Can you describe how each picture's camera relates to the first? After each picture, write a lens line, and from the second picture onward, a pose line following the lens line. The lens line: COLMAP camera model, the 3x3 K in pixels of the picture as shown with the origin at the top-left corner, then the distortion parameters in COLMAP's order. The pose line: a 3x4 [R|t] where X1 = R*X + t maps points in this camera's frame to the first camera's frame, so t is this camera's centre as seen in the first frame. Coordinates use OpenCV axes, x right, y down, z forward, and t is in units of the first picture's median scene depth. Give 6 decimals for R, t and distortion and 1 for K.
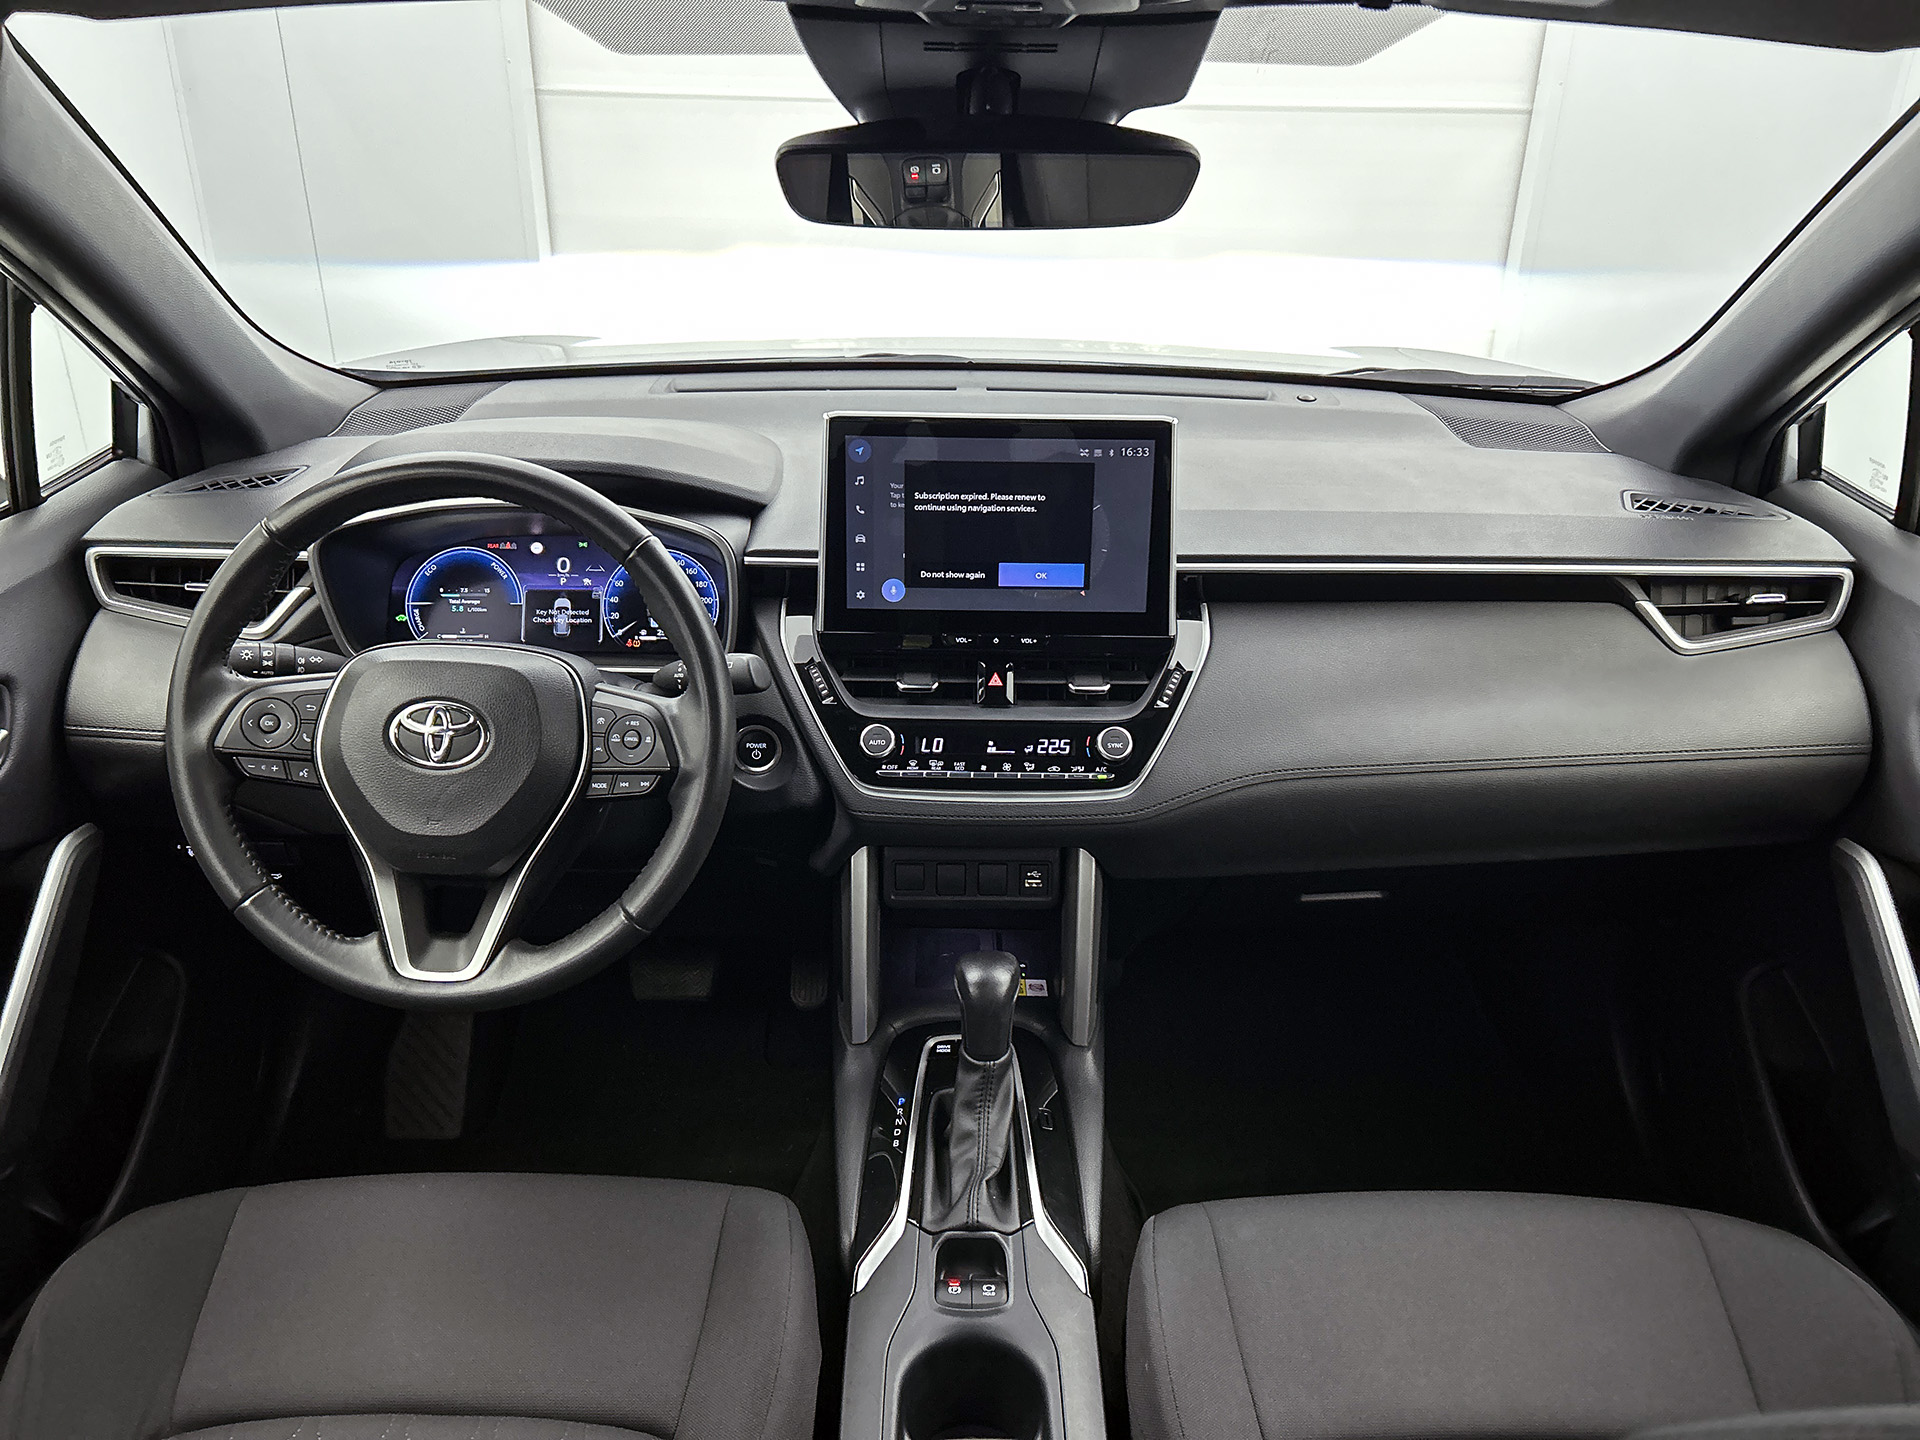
lens RADIAL K [[1420.6, 0, 977.8], [0, 1420.6, 700.0], [0, 0, 1]] dist [0.058575, -0.045121]
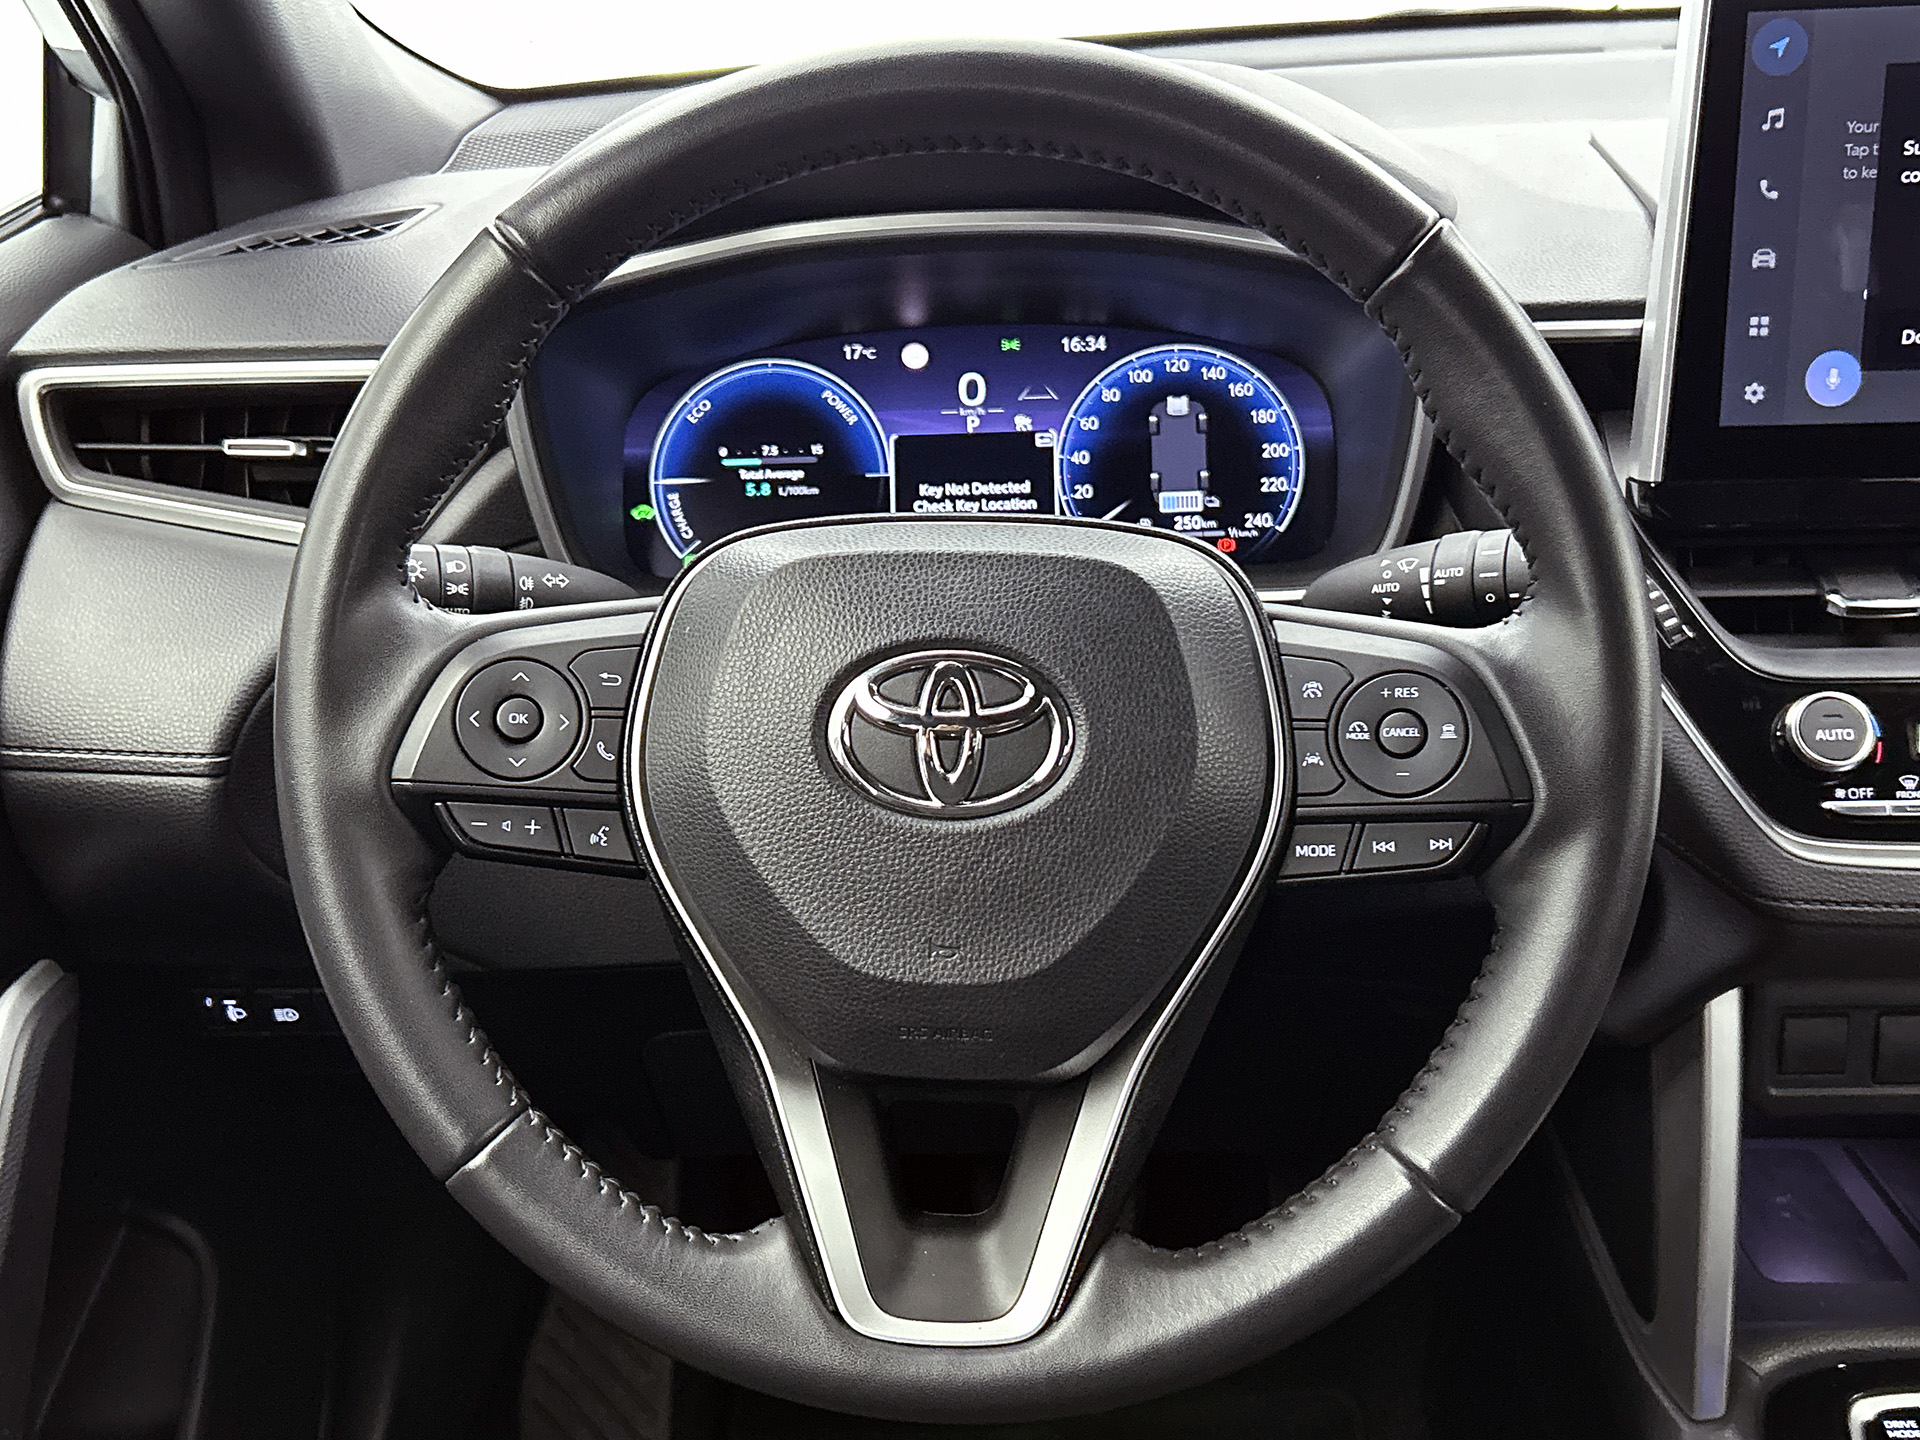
lens RADIAL K [[2032.8, 0, 971.1], [0, 2032.8, 728.9], [0, 0, 1]] dist [0.036703, 0.000000]
pose [[0.997822, -0.030580, -0.058448, -0.289243], [0.030612, 0.999531, -0.000357, 0.020314], [0.058431, -0.001433, 0.998290, 0.373650]]
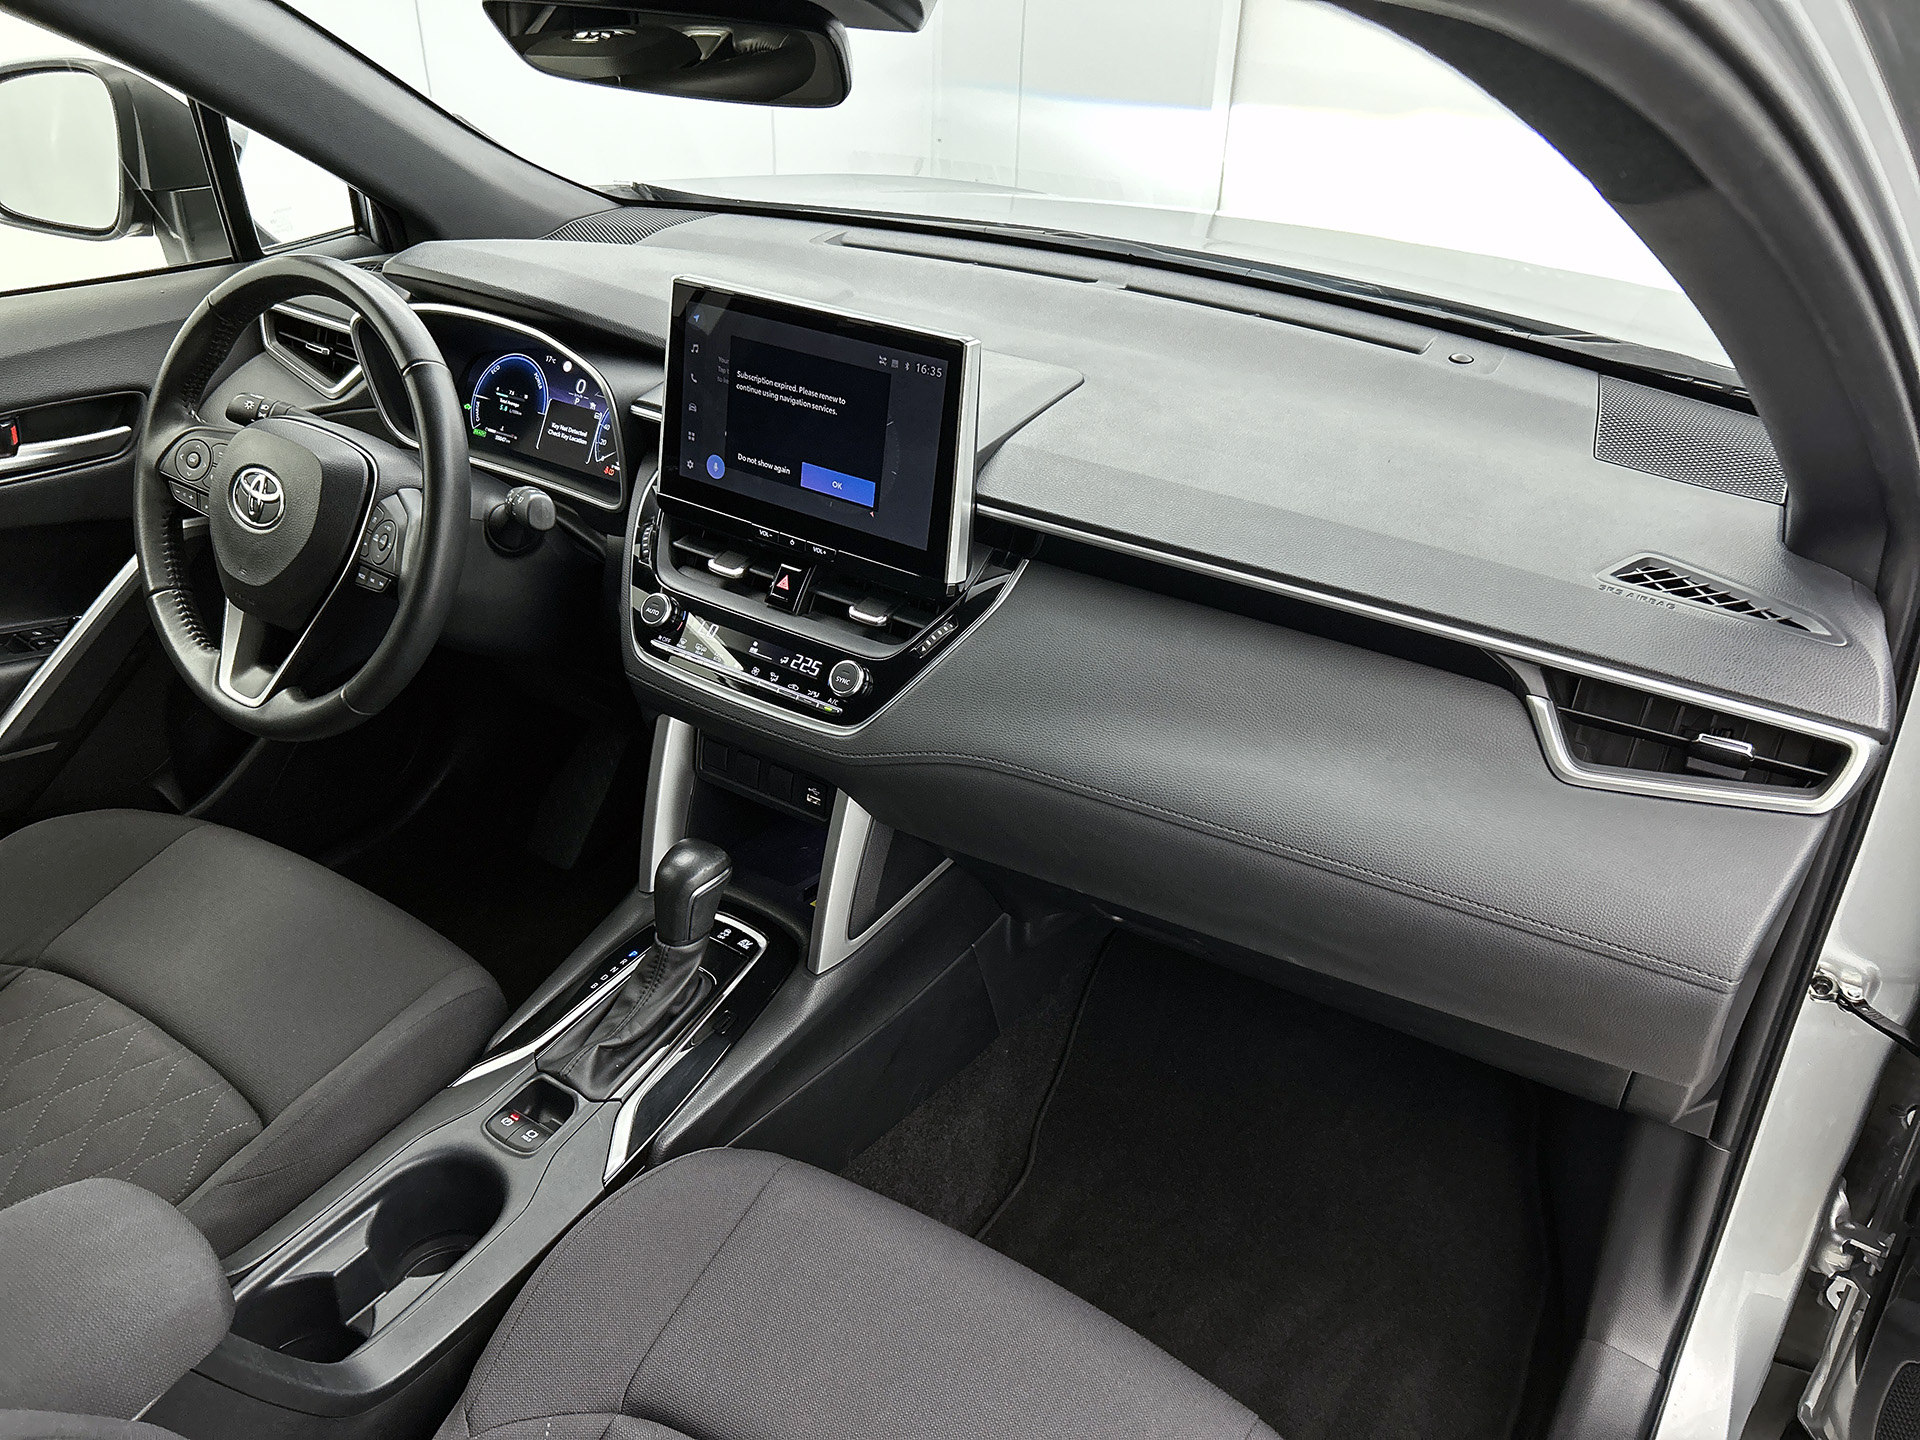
lens RADIAL K [[1420.6, 0, 960.8], [0, 1420.6, 722.4], [0, 0, 1]] dist [0.058575, -0.045121]
pose [[0.829522, 0.292188, -0.475941, 0.609742], [-0.240376, 0.956036, 0.167972, -0.116222], [0.504096, -0.024931, 0.863288, 0.232797]]
